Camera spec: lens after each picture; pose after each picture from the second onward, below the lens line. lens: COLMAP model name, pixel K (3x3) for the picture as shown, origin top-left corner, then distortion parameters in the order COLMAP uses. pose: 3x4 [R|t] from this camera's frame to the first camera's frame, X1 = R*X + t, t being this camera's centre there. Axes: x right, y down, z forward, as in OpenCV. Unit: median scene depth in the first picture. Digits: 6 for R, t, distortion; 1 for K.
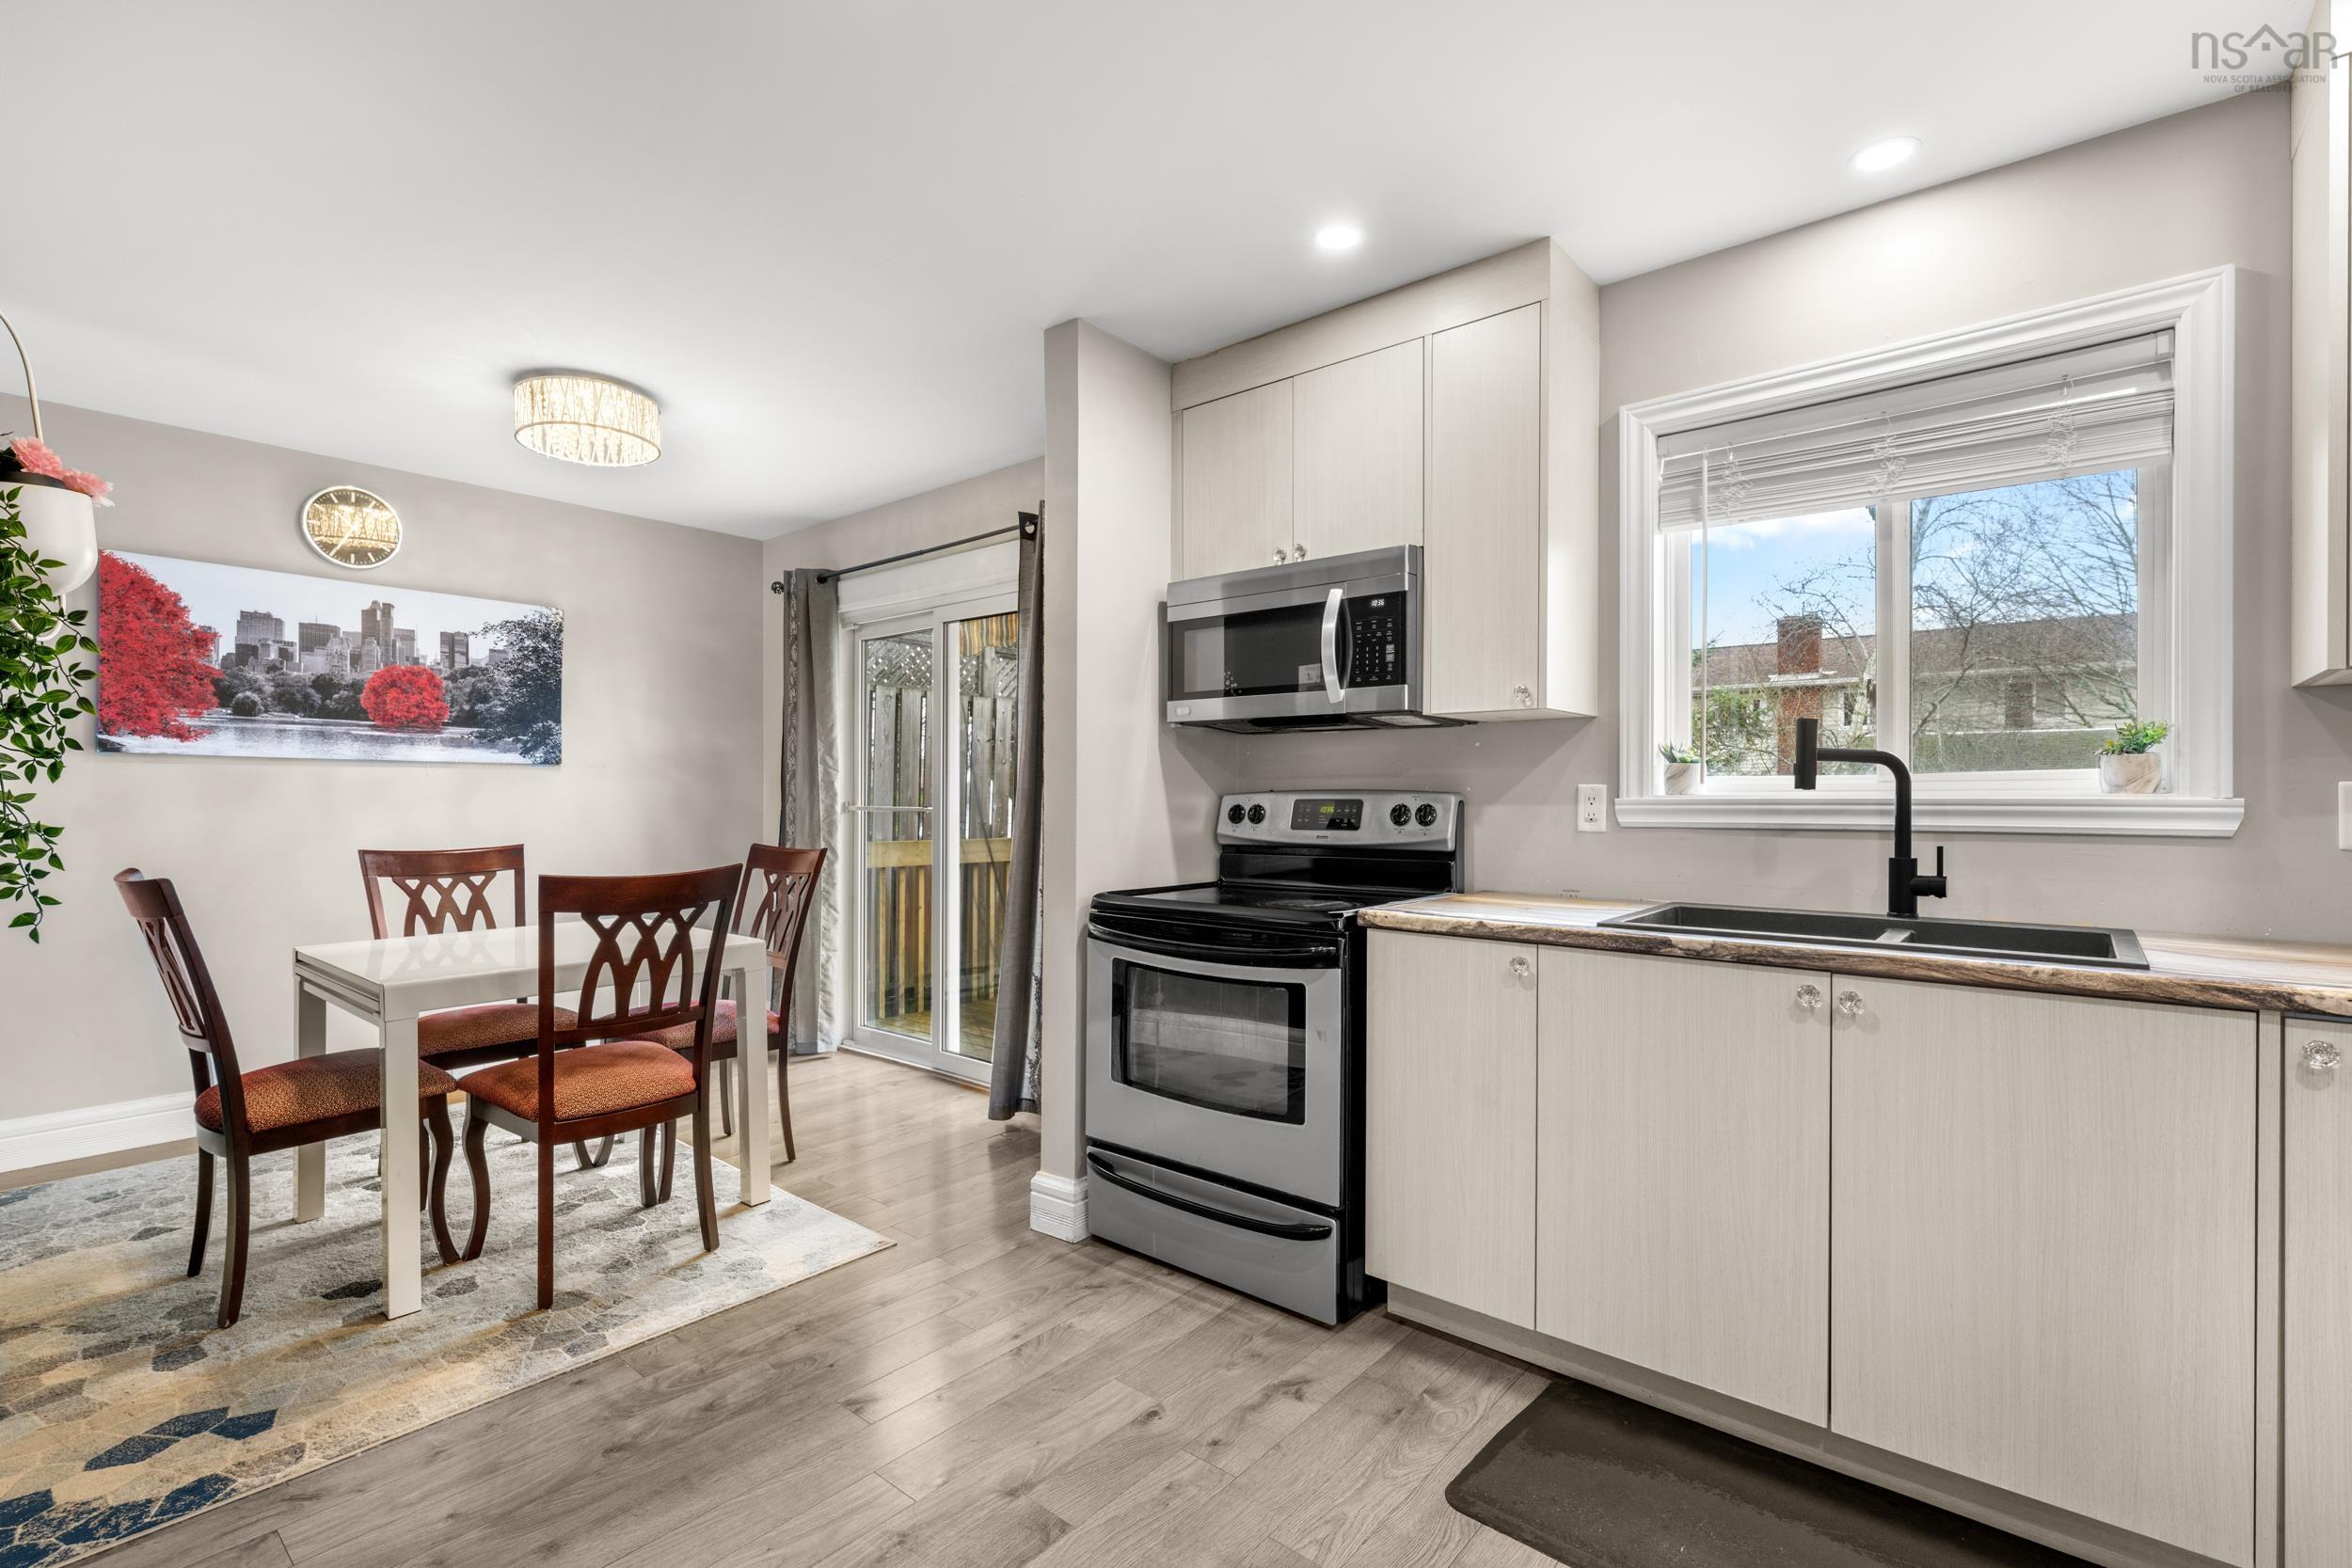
lens RADIAL K [[1054.5, 0, 1170.7], [0, 1054.5, 784.9], [0, 0, 1]] dist [-0.008410, 0.001068]
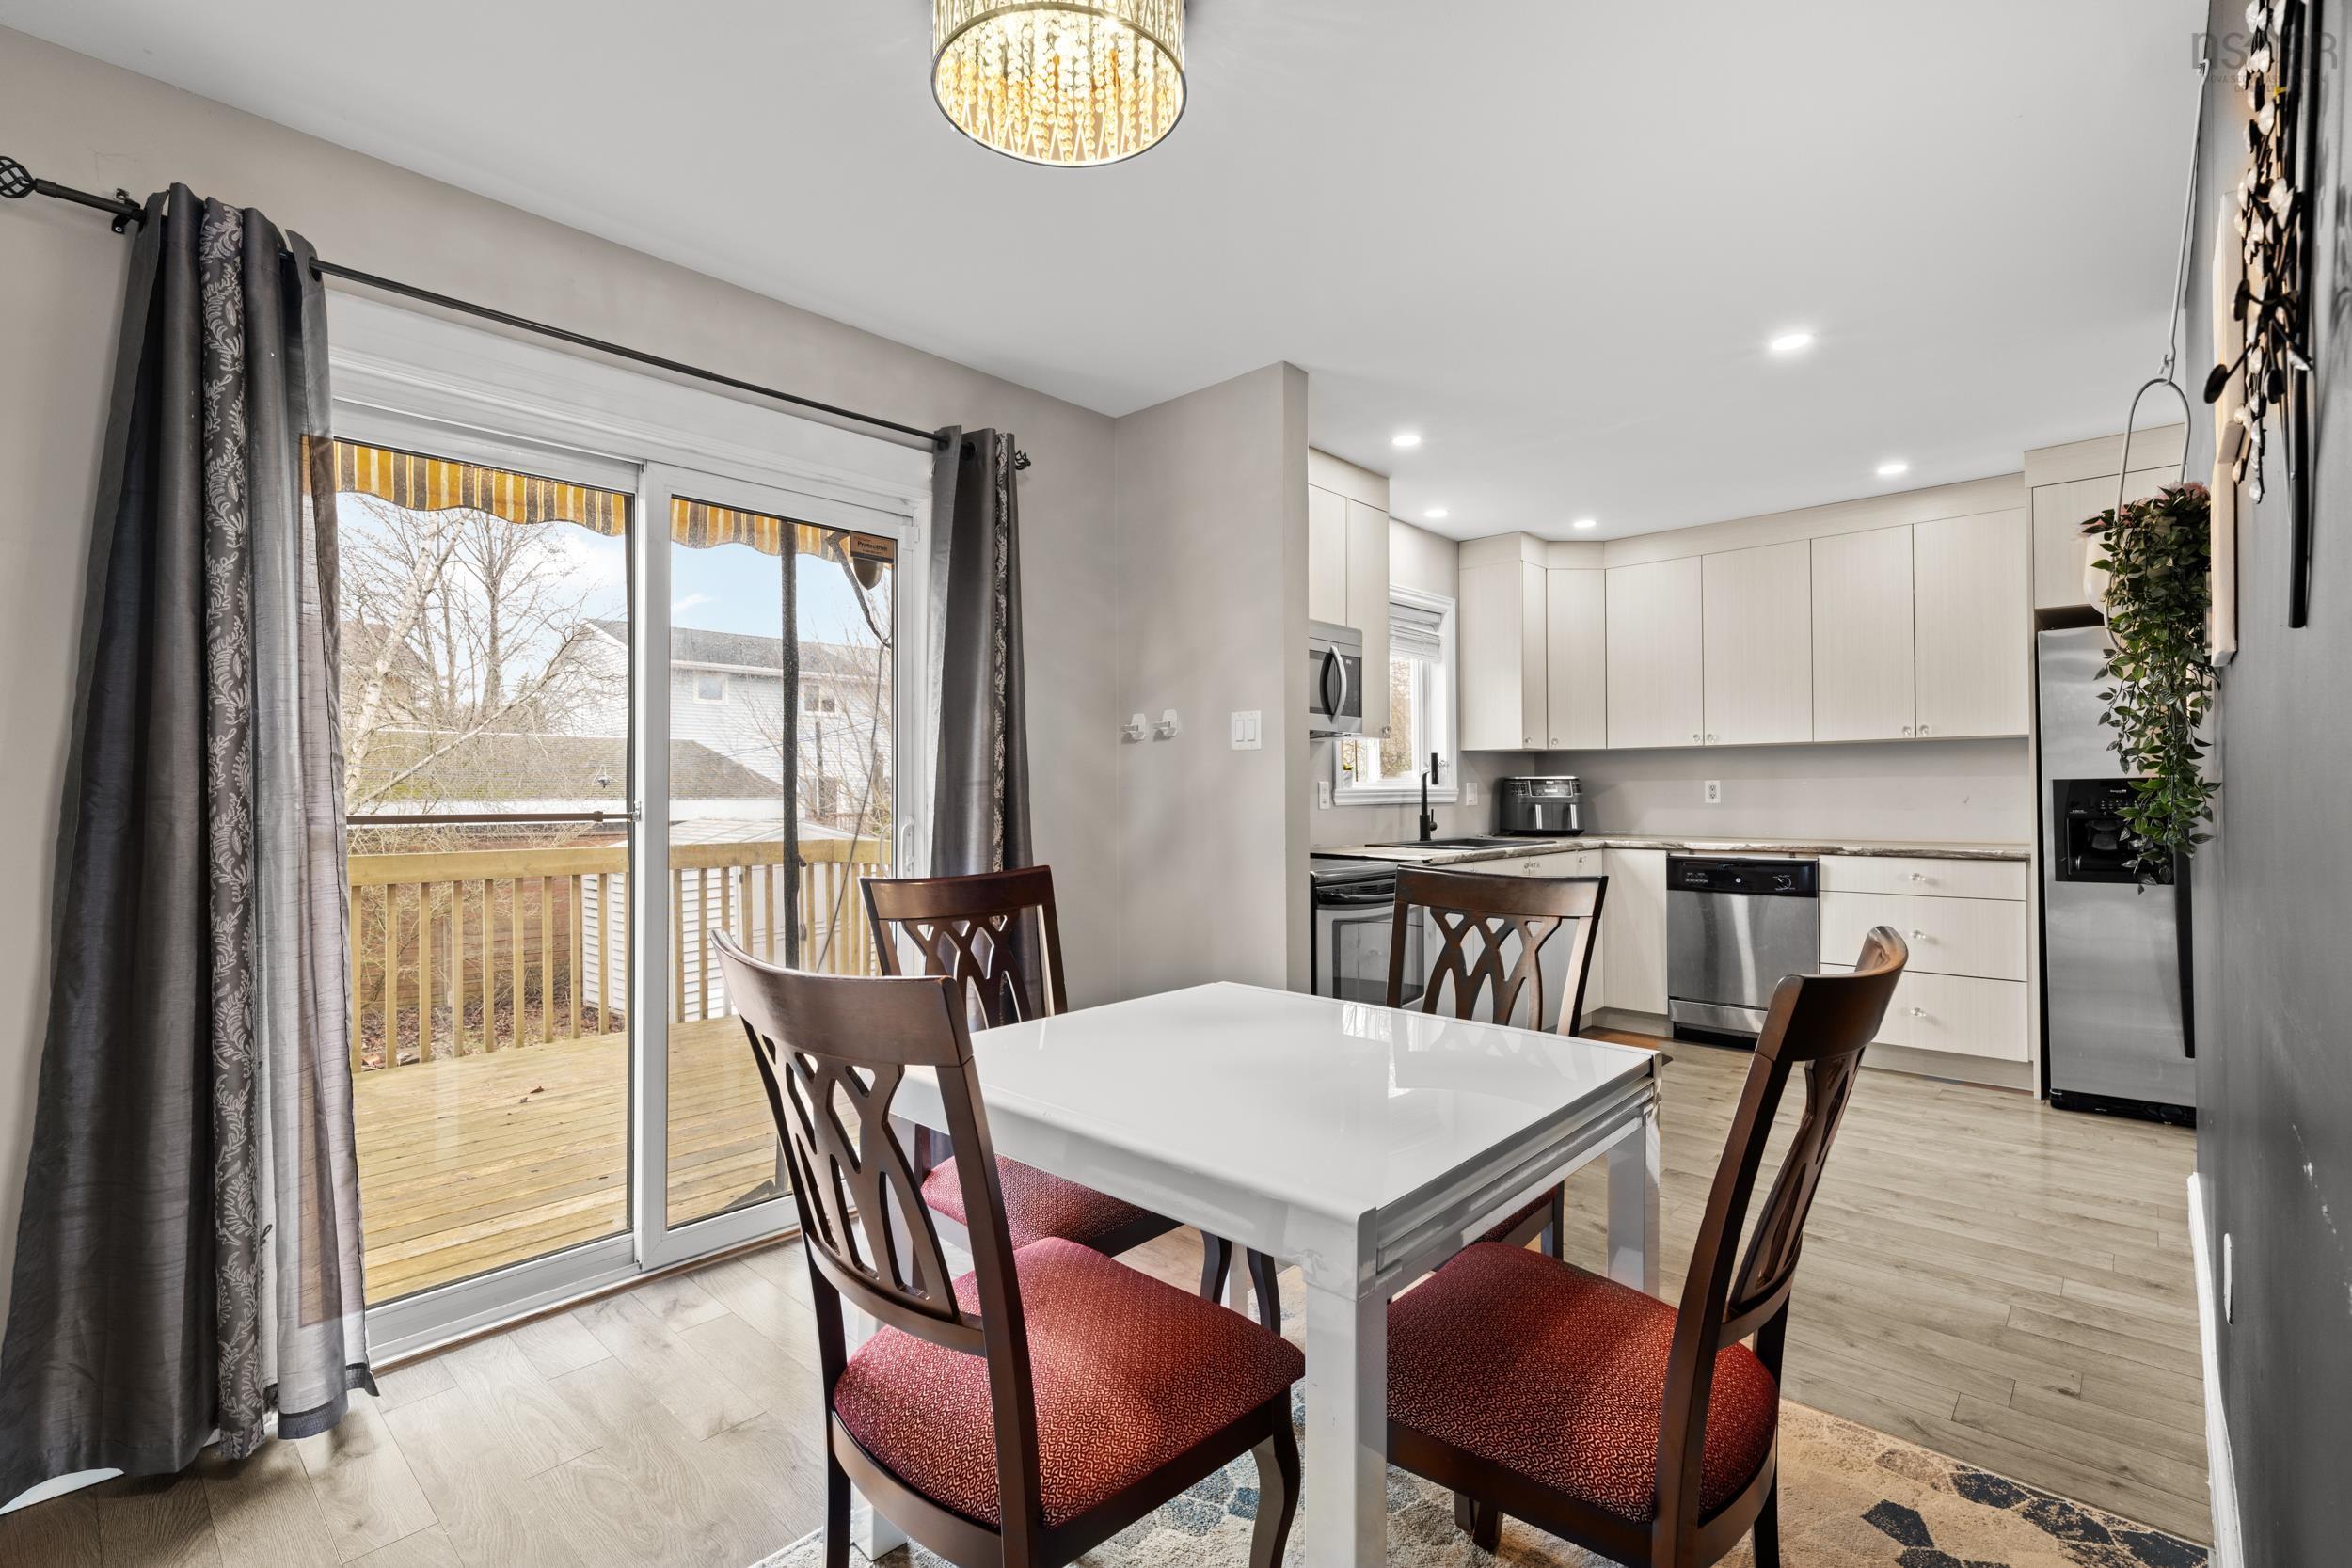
lens RADIAL K [[1054.5, 0, 1166.3], [0, 1054.5, 804.1], [0, 0, 1]] dist [-0.008410, 0.001068]
pose [[0.053879, -0.018556, 0.998375, -1.002741], [-0.001500, 0.999825, 0.018664, 0.002846], [-0.998546, -0.002503, 0.053842, 0.884267]]
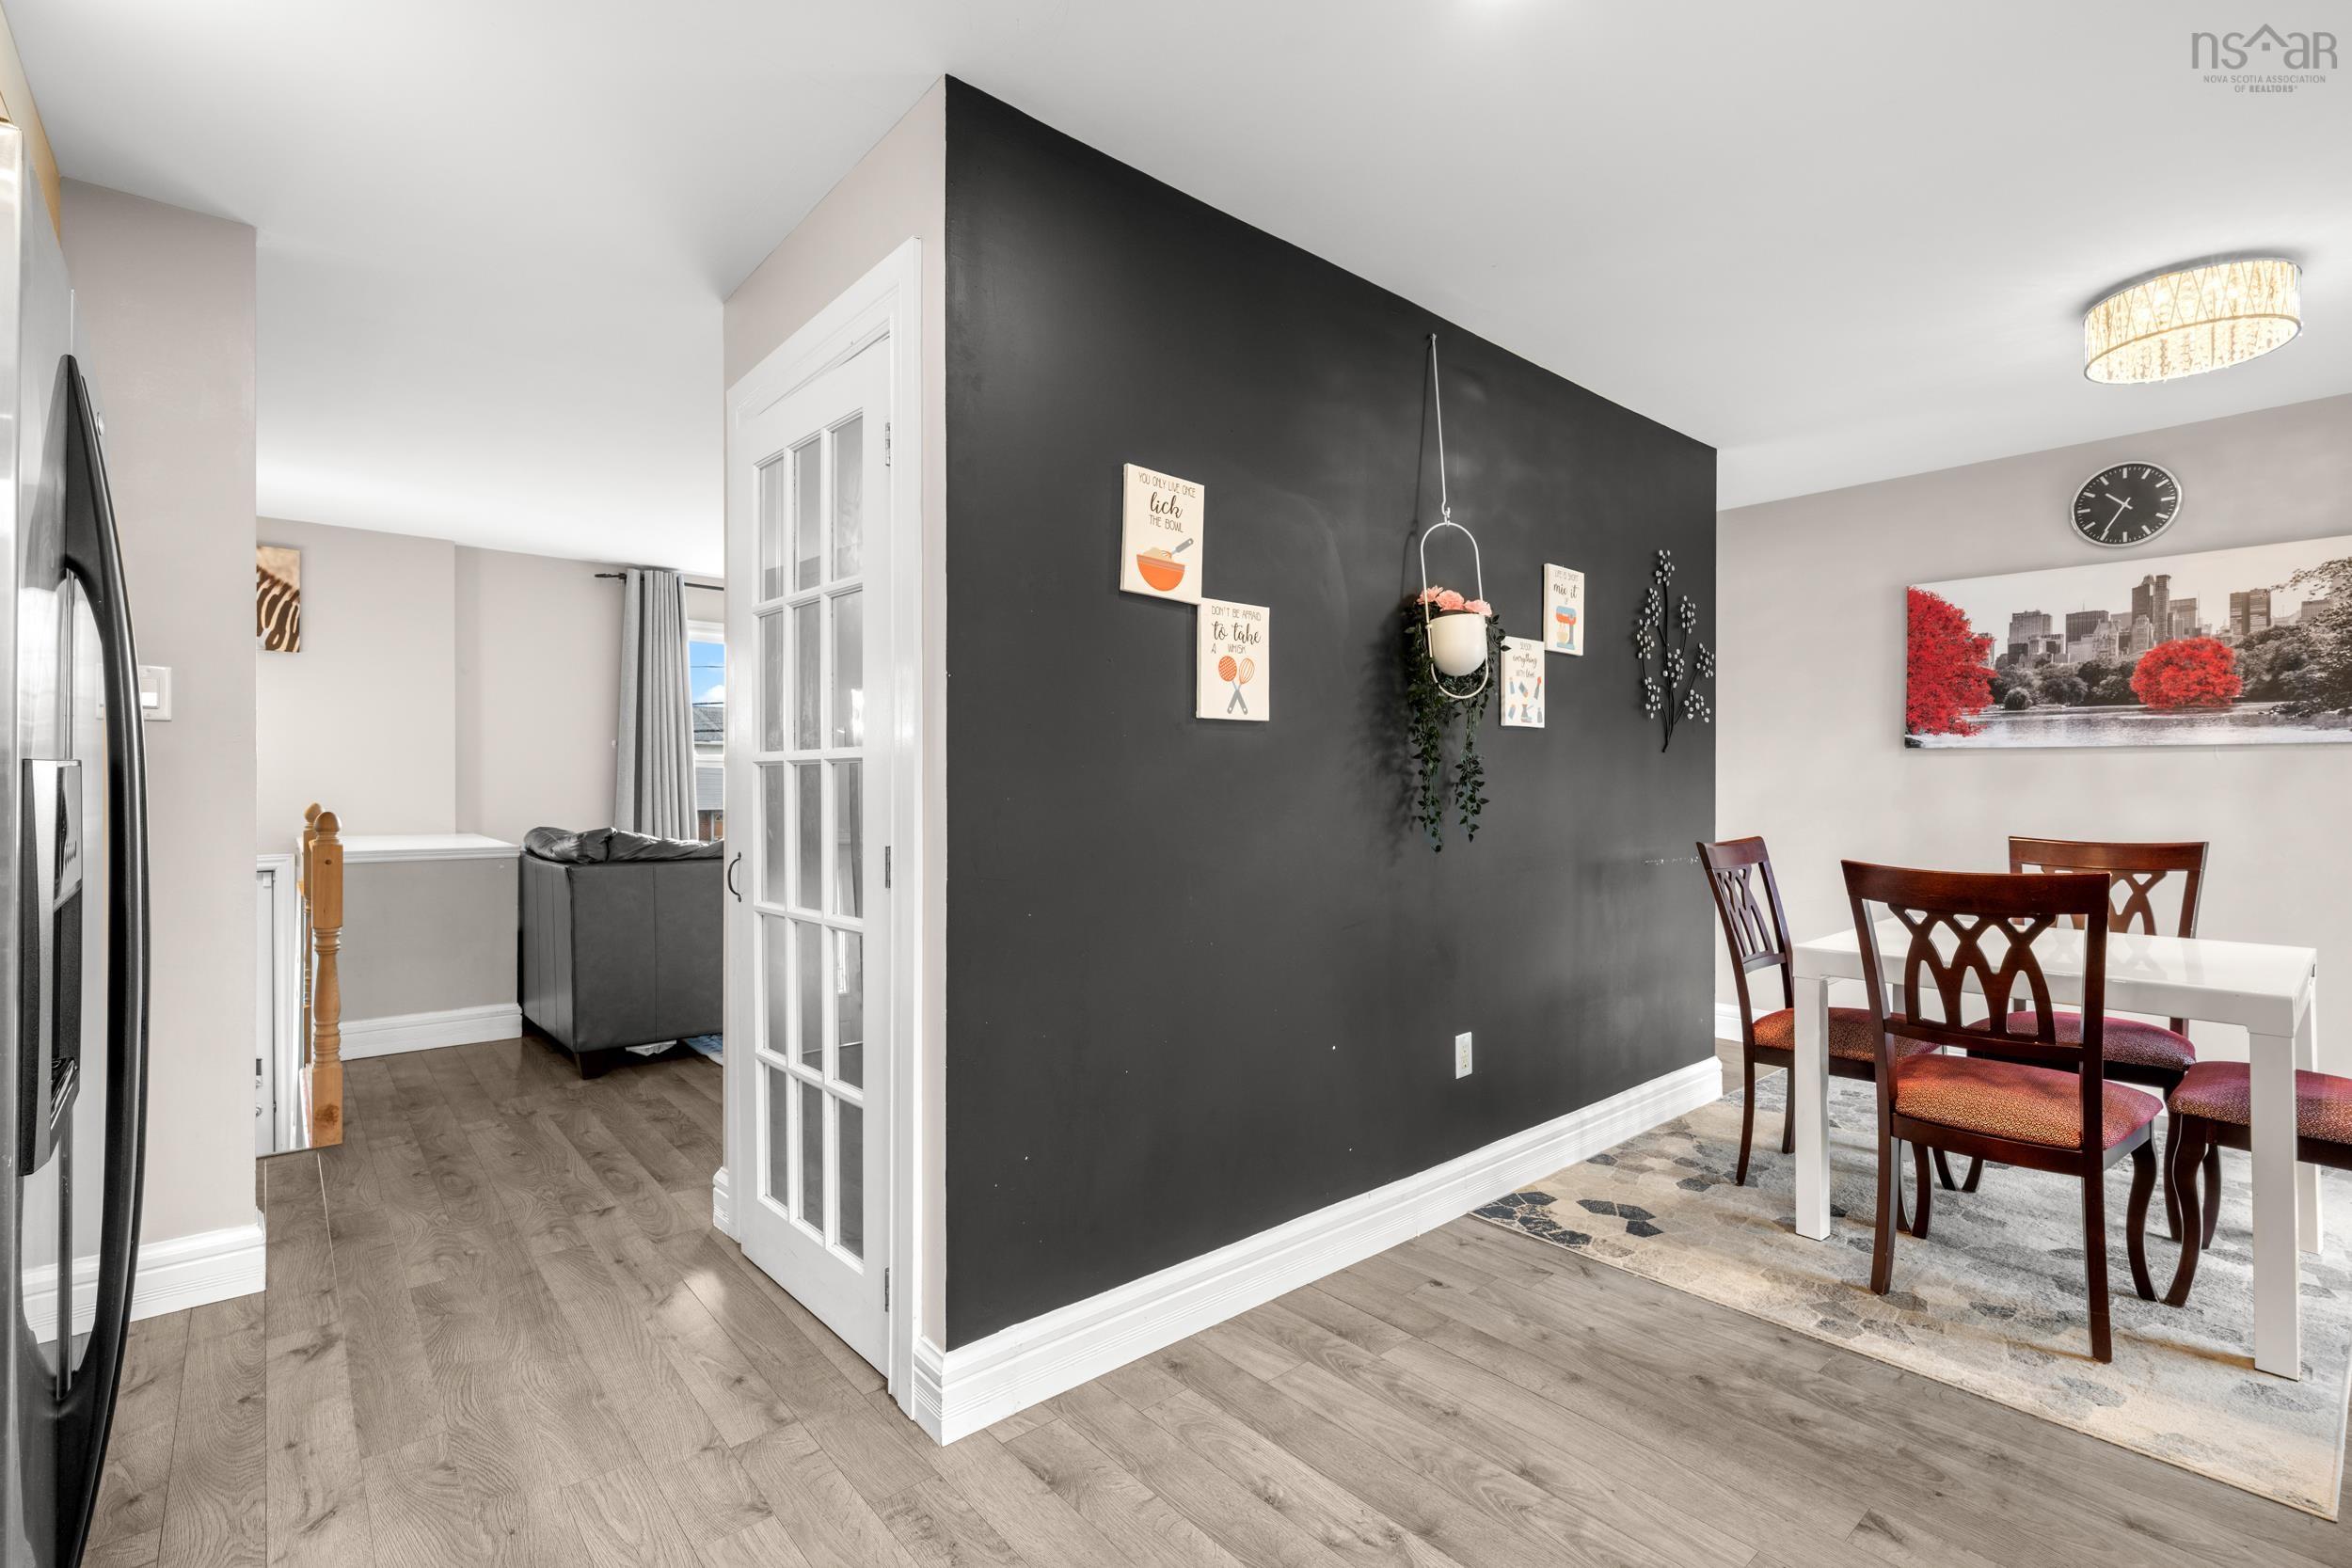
lens RADIAL K [[1054.5, 0, 1190.0], [0, 1054.5, 774.1], [0, 0, 1]] dist [-0.008410, 0.001068]
pose [[-0.157752, -0.007980, -0.987446, 0.352009], [0.009662, 0.999907, -0.009624, 0.002992], [0.987431, -0.011059, -0.157661, 0.356184]]
